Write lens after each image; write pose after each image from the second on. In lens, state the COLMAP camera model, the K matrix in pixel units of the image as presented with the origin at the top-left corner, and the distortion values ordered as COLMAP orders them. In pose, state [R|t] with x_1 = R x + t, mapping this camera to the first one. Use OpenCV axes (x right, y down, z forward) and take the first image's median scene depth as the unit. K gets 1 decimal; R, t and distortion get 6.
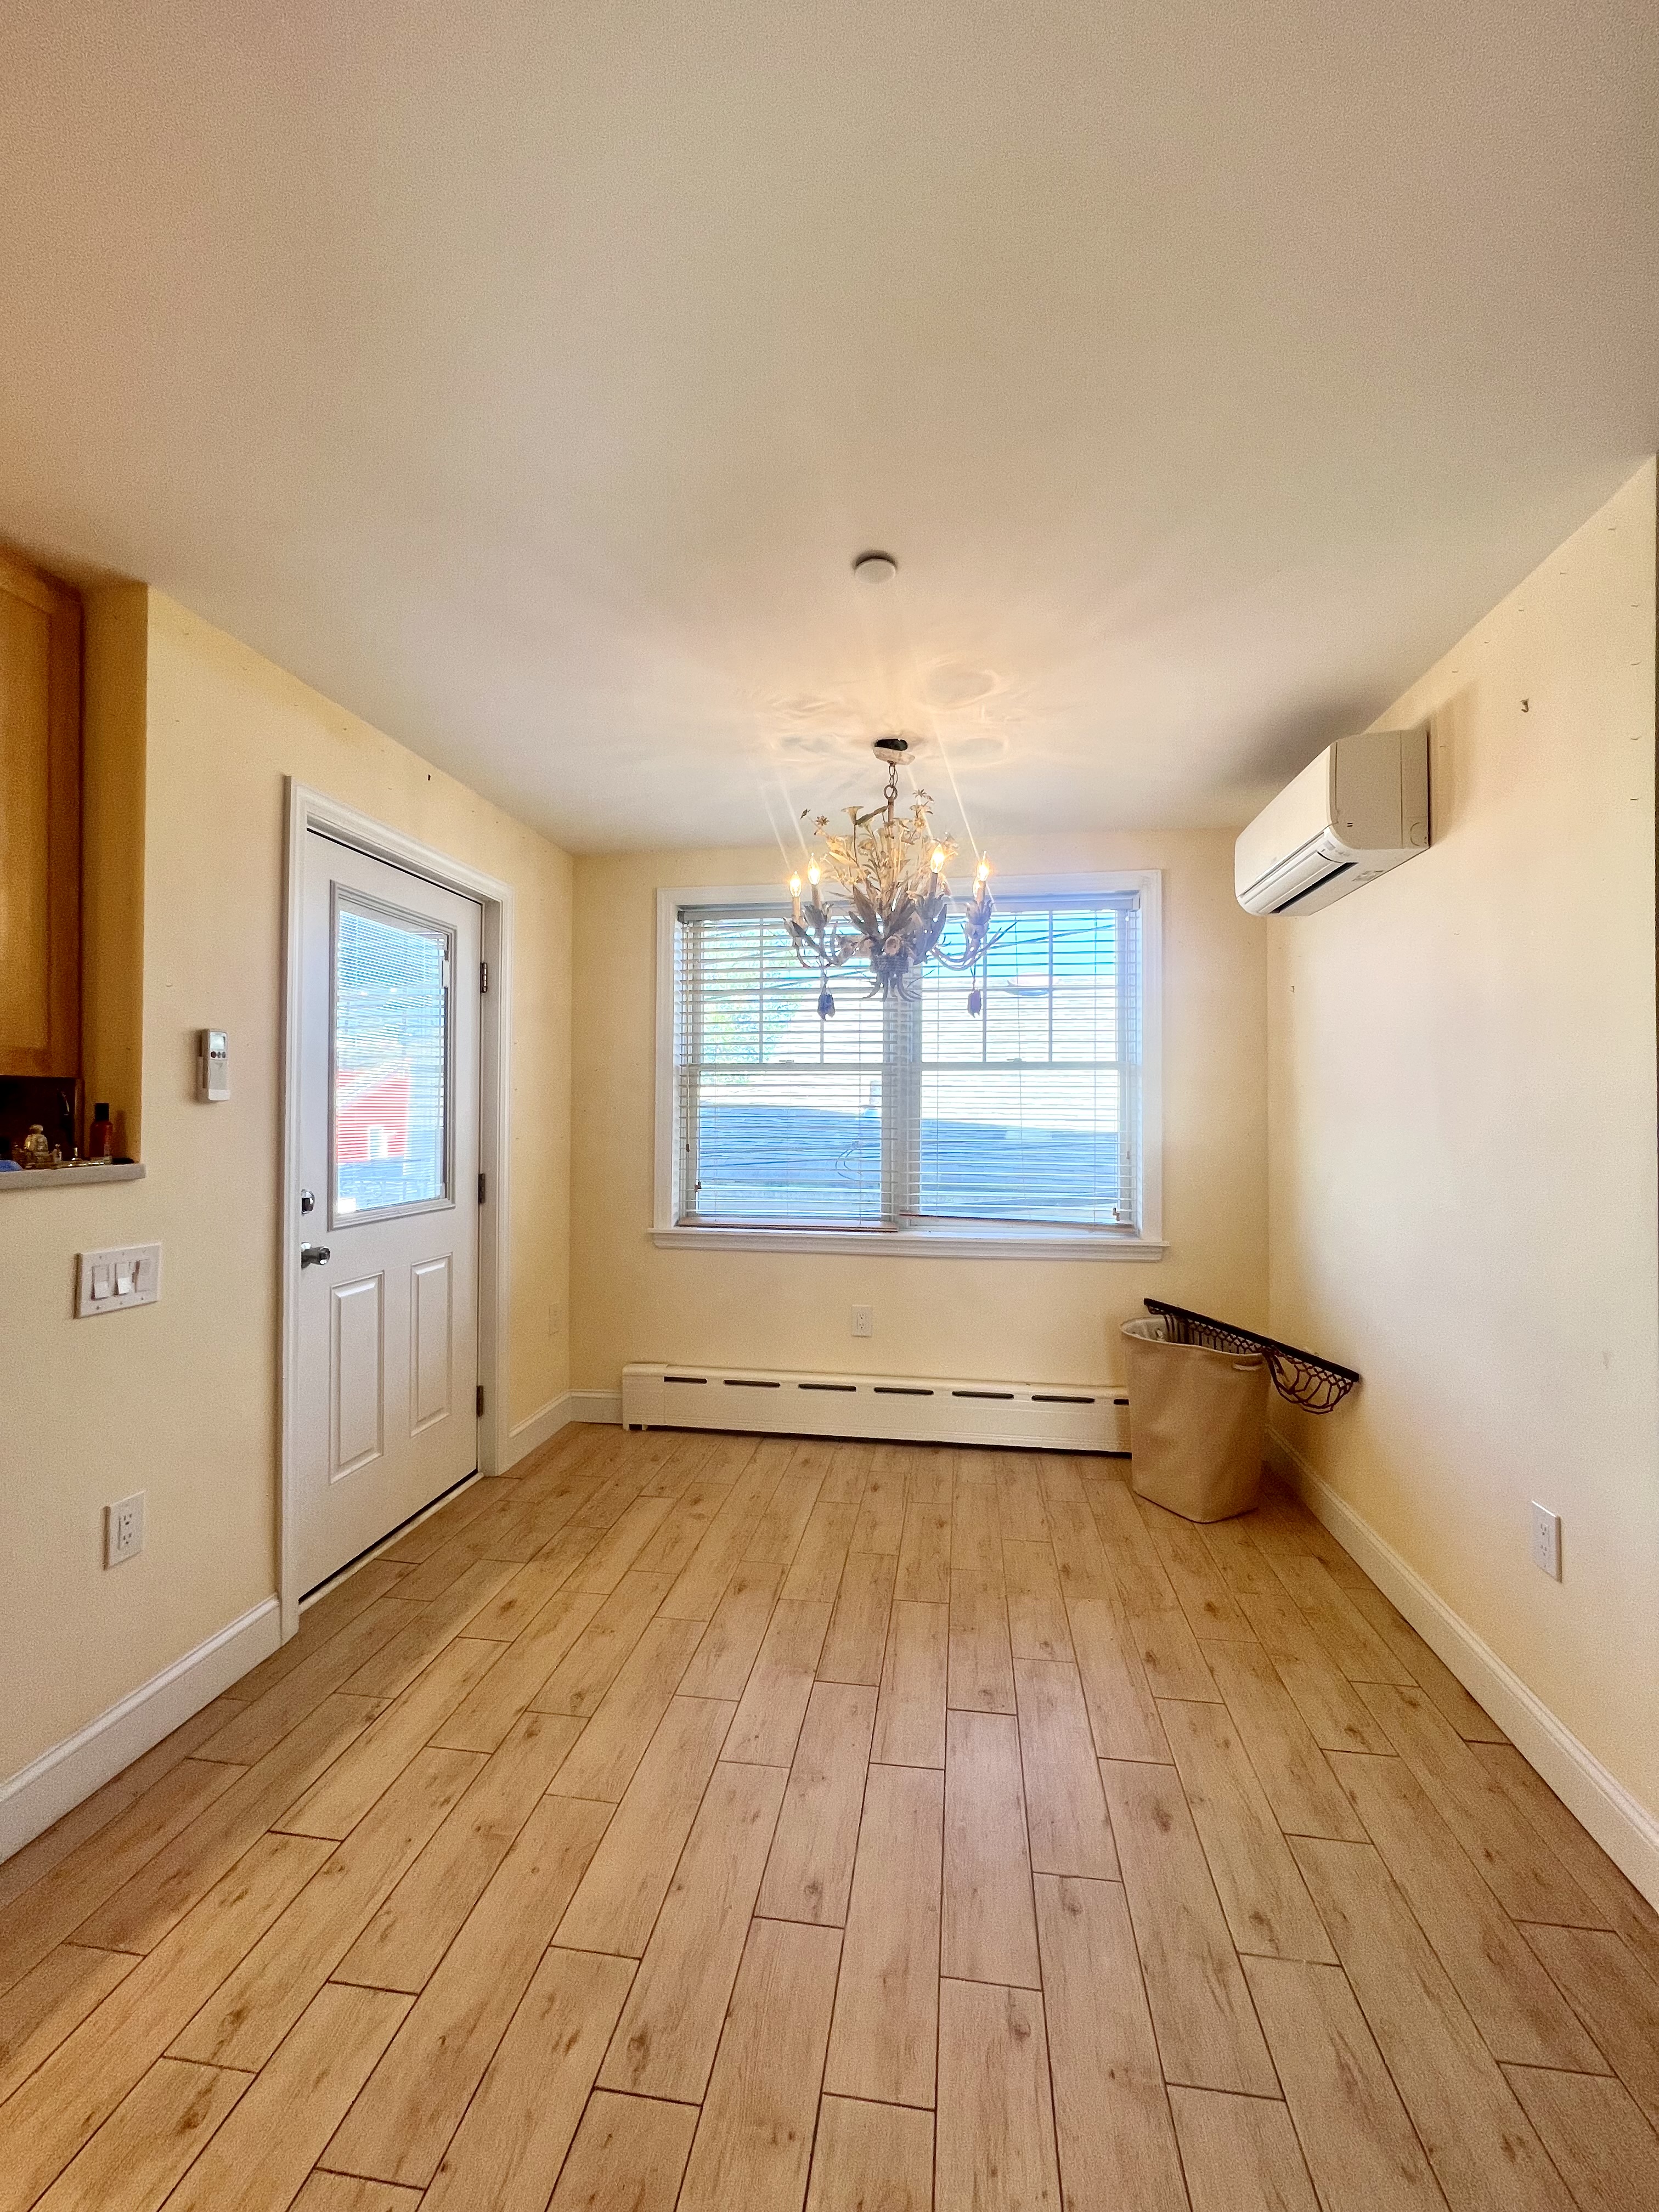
lens RADIAL K [[885.0, 0, 843.4], [0, 885.0, 1097.0], [0, 0, 1]] dist [0.018380, 0.000168]
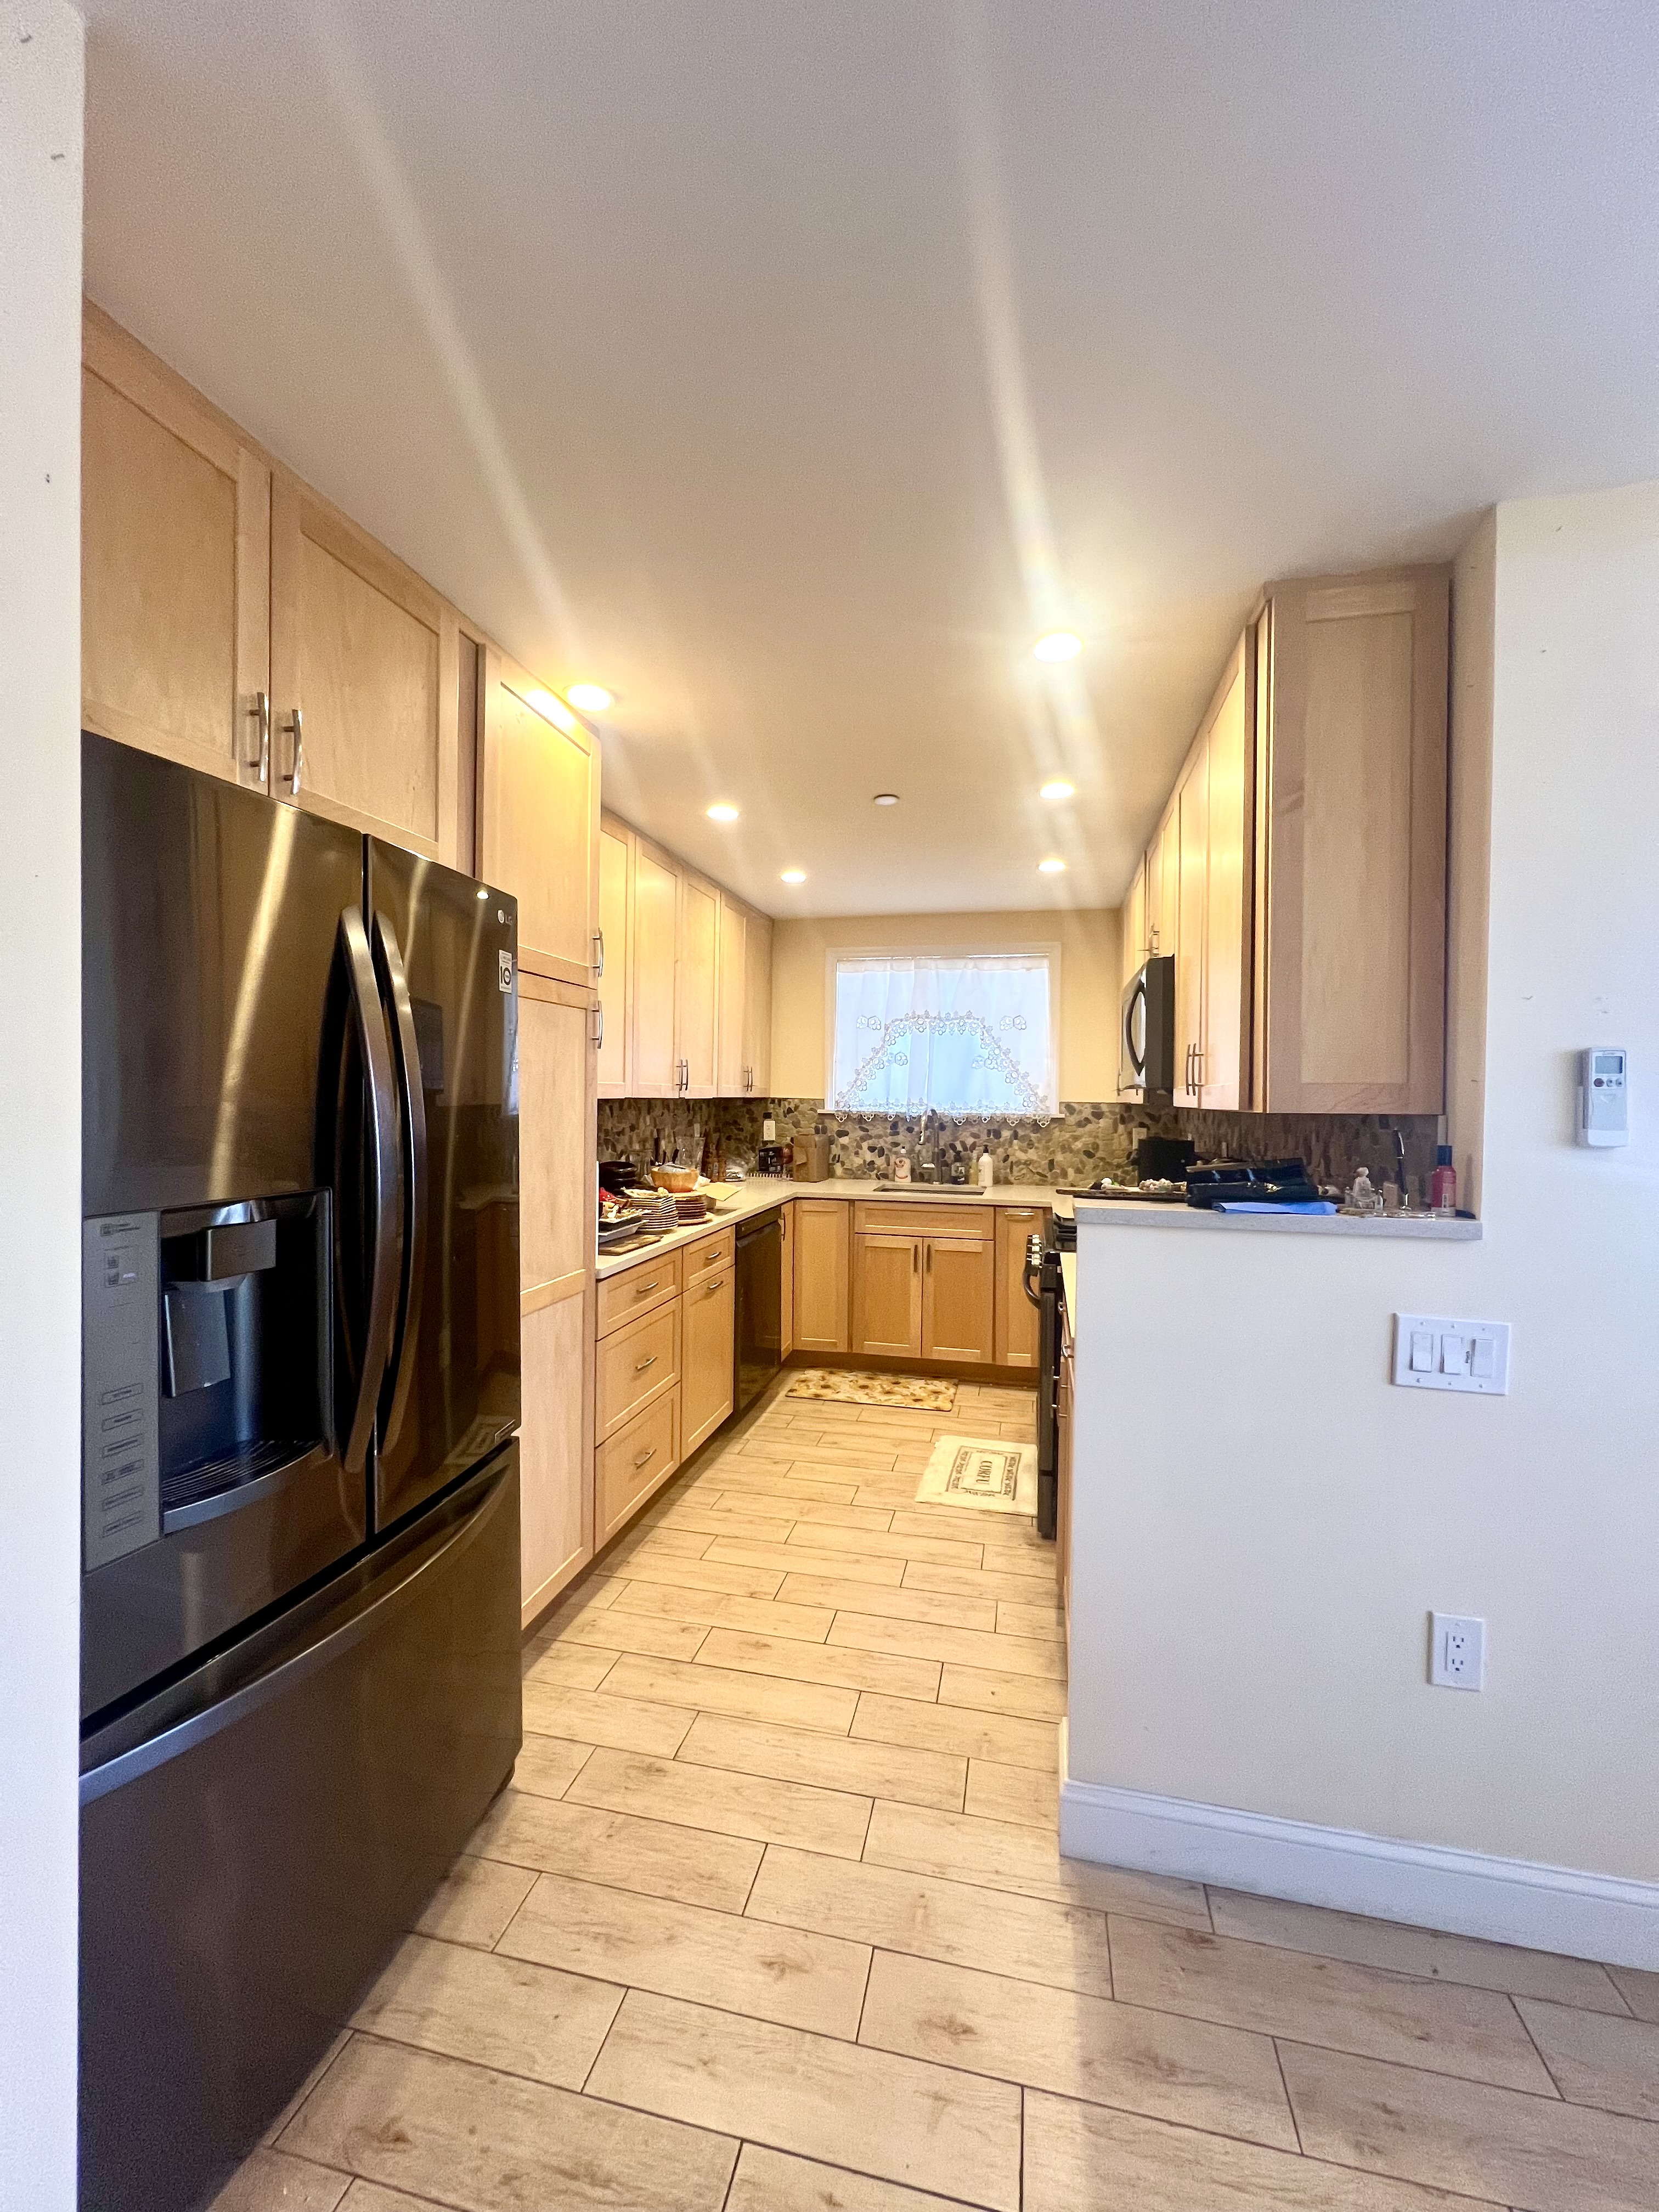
lens RADIAL K [[880.0, 0, 827.7], [0, 880.0, 1113.8], [0, 0, 1]] dist [0.000211, 0.000454]
pose [[-0.075012, 0.012362, -0.997106, 0.063592], [0.003101, 0.999921, 0.012163, -0.036604], [0.997178, -0.002180, -0.075044, 0.478500]]
